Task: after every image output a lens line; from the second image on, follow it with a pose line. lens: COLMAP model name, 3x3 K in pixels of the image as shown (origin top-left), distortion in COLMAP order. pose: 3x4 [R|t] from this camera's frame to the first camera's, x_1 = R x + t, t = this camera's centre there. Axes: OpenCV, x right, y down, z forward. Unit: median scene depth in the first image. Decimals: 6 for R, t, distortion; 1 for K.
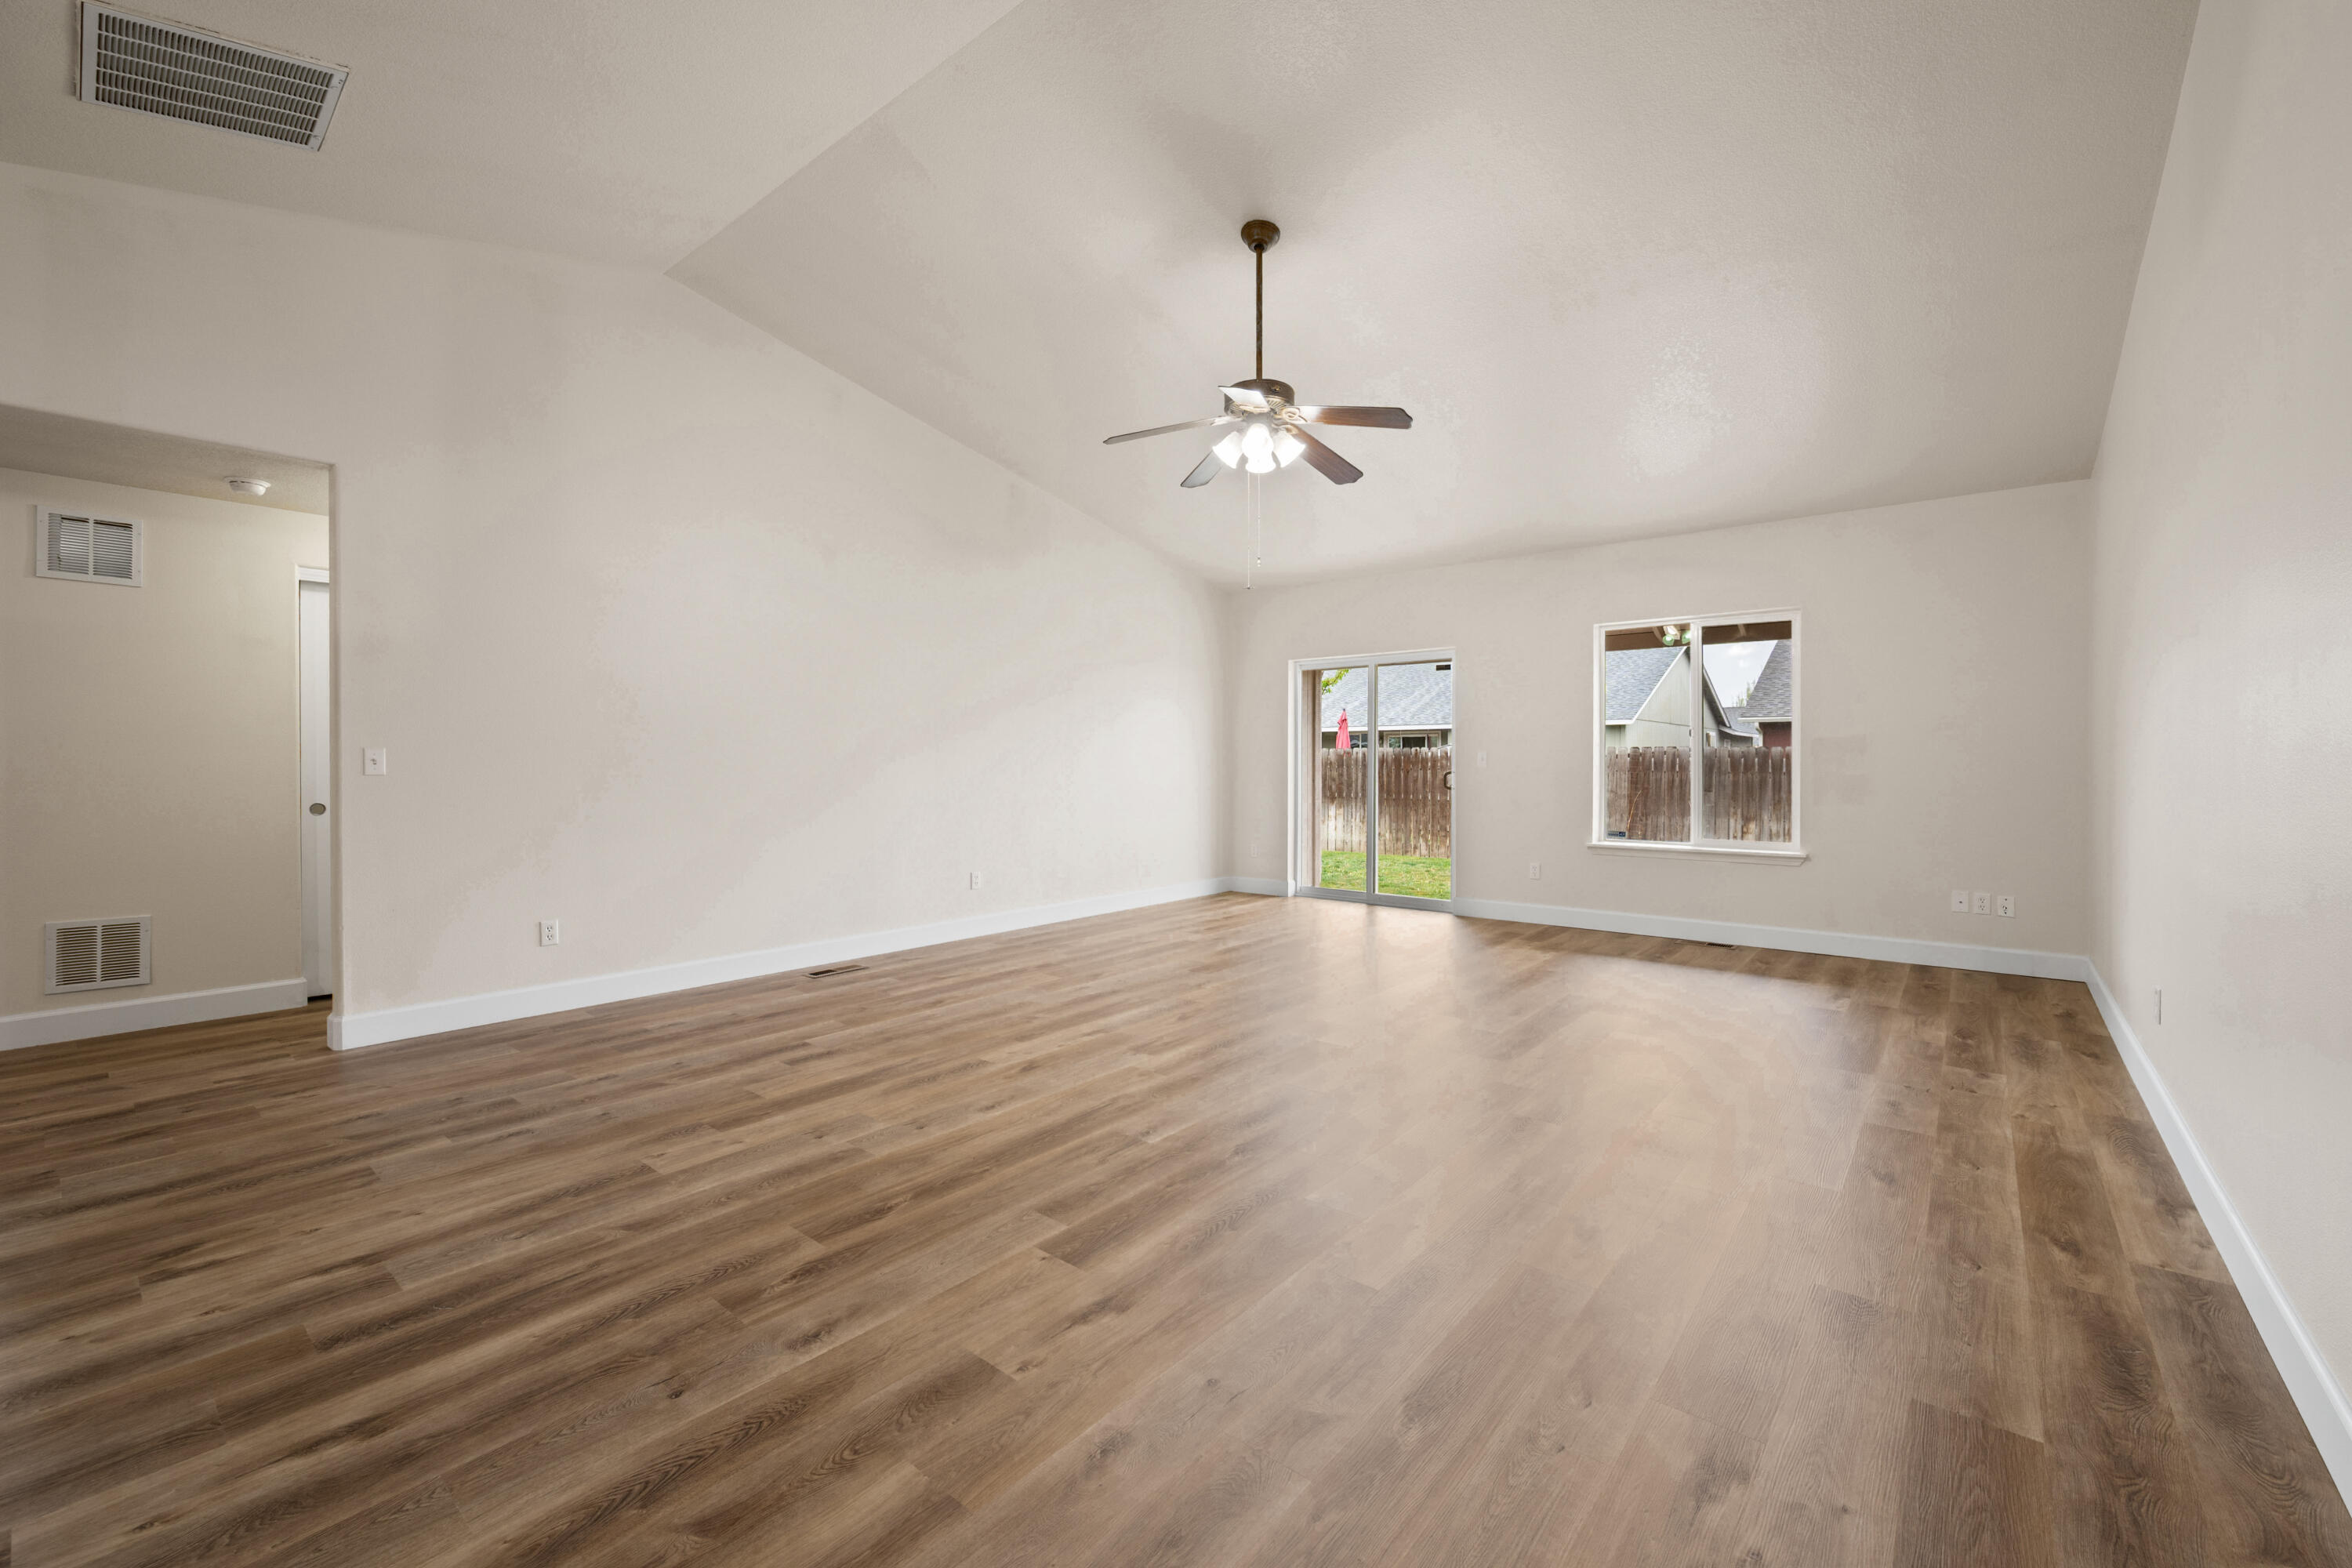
lens RADIAL K [[943.1, 0, 1176.0], [0, 943.1, 784.0], [0, 0, 1]] dist [0.000985, -0.000297]
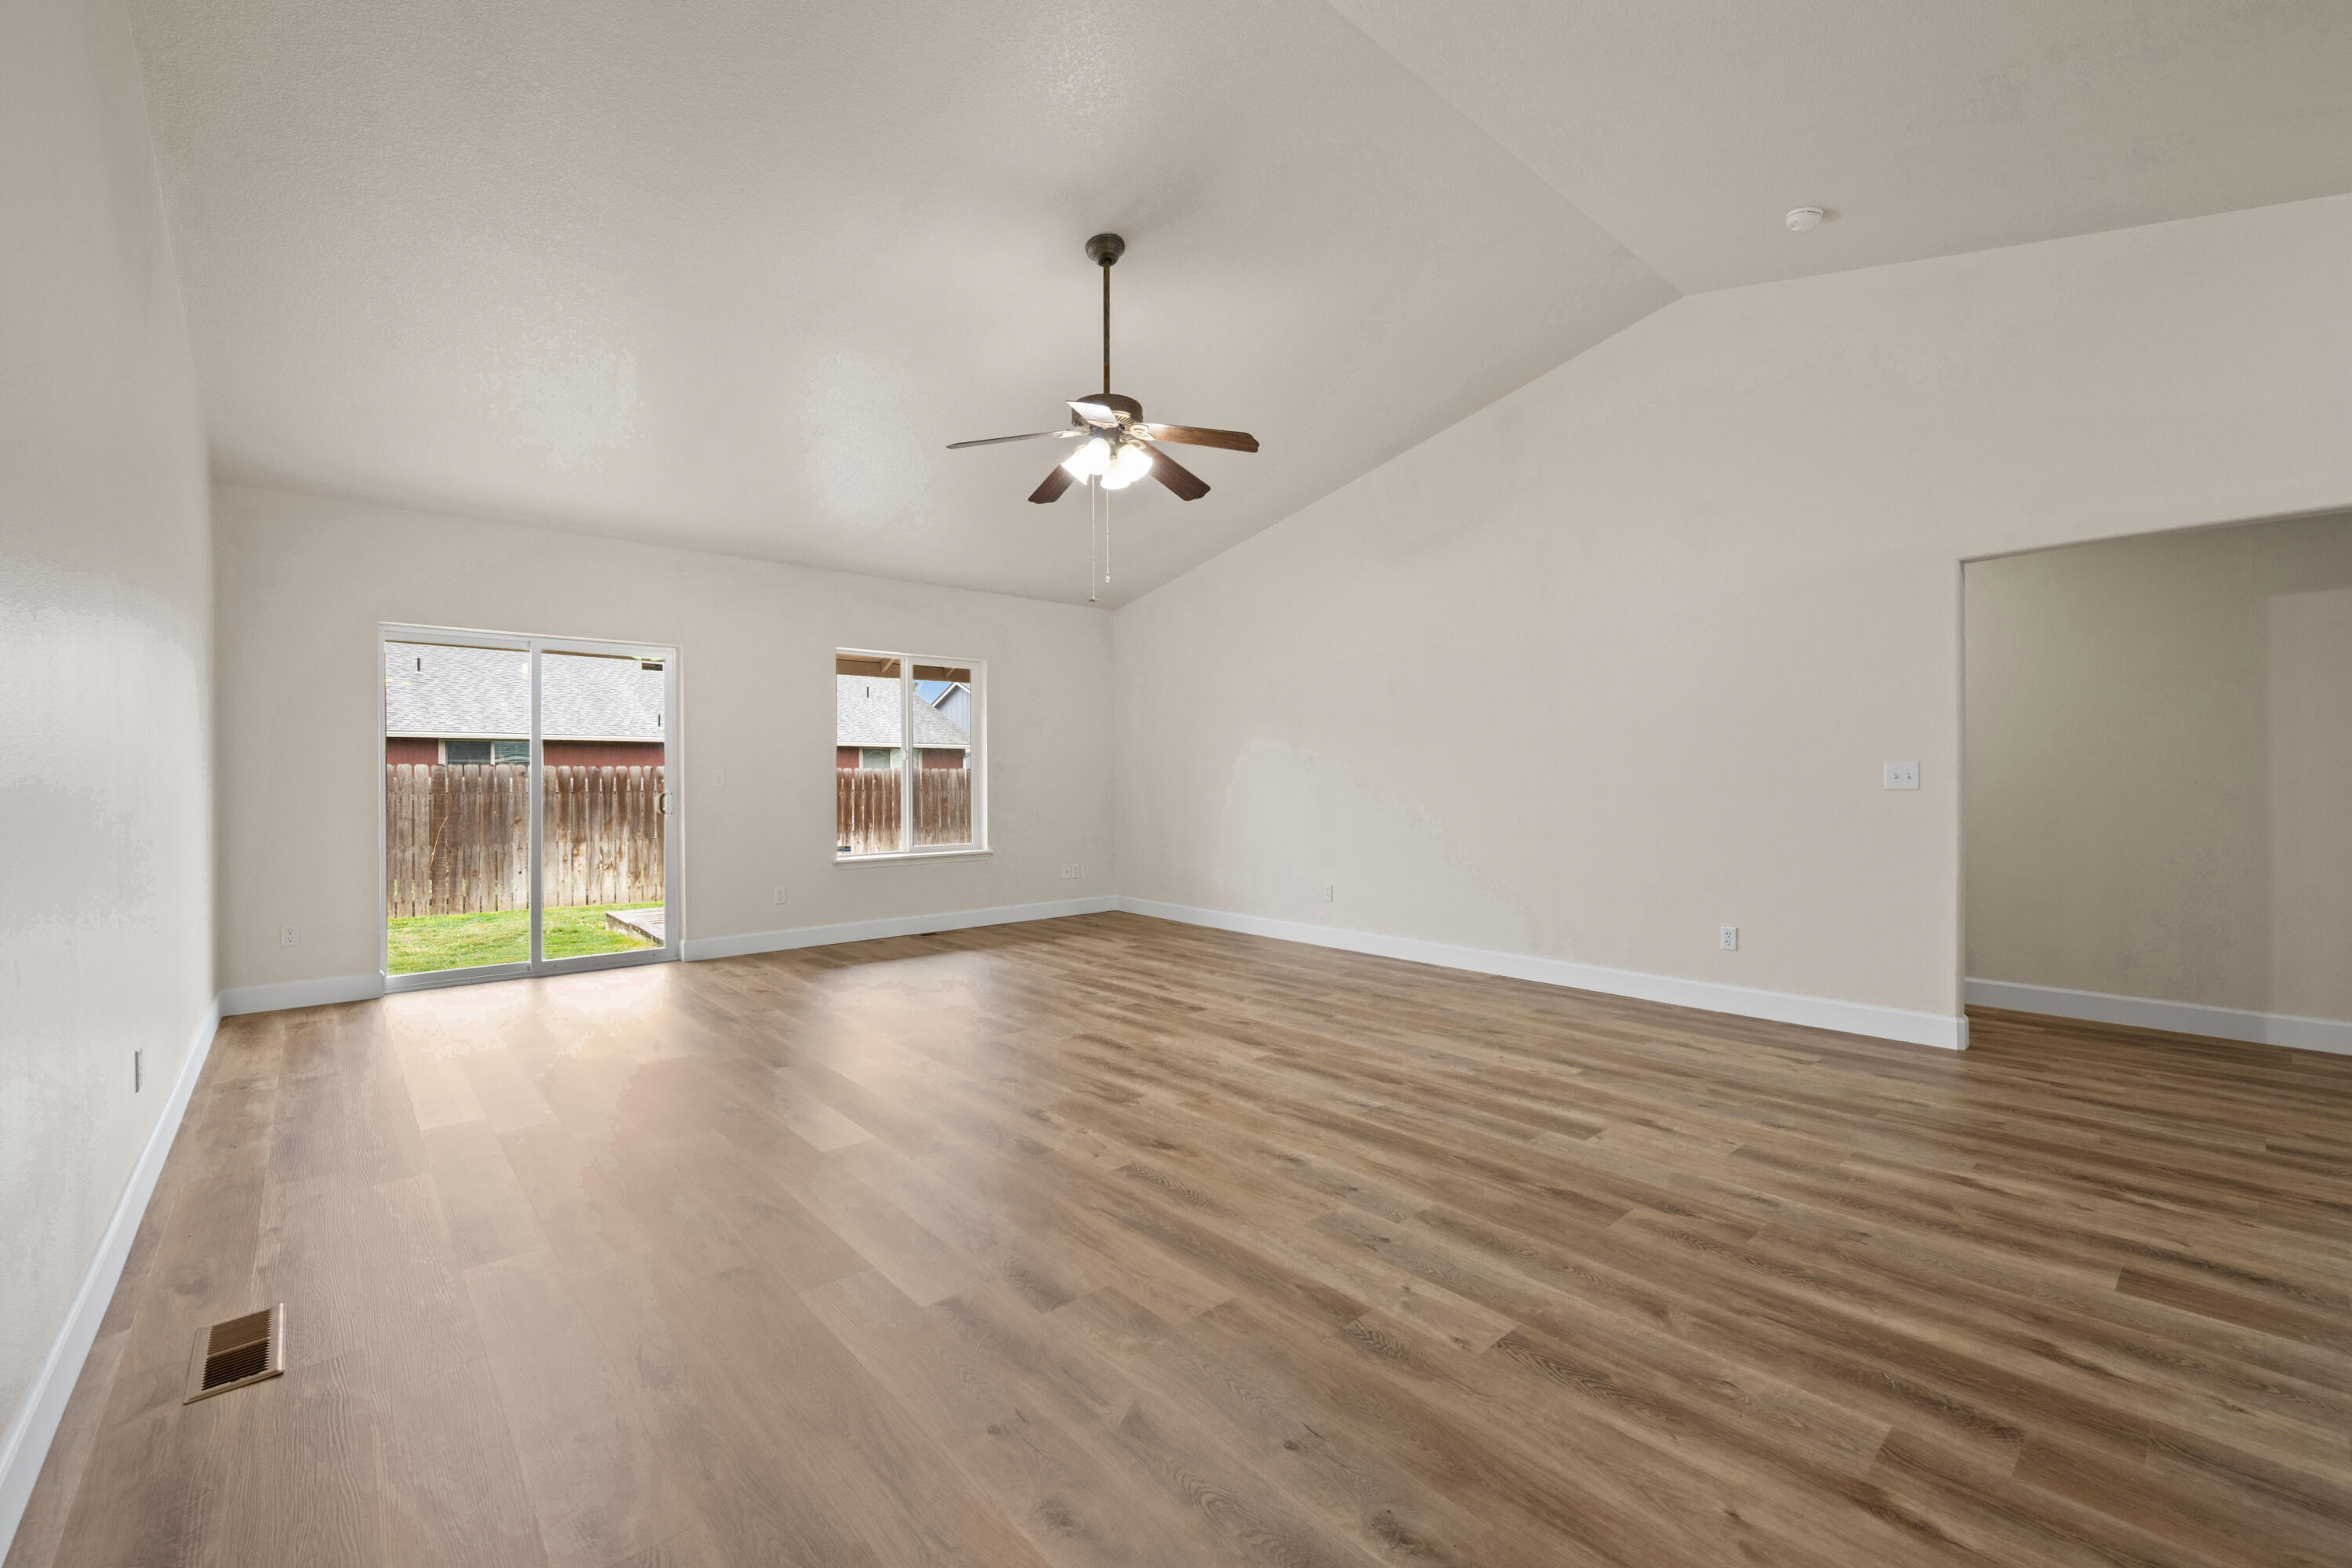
lens RADIAL K [[980.1, 0, 1176.0], [0, 980.1, 784.0], [0, 0, 1]] dist [0.001089, 0.000635]
pose [[0.148473, -0.005059, 0.988904, -1.119909], [0.026701, 0.999643, 0.001105, -0.021024], [-0.988556, 0.026241, 0.148555, 0.944162]]
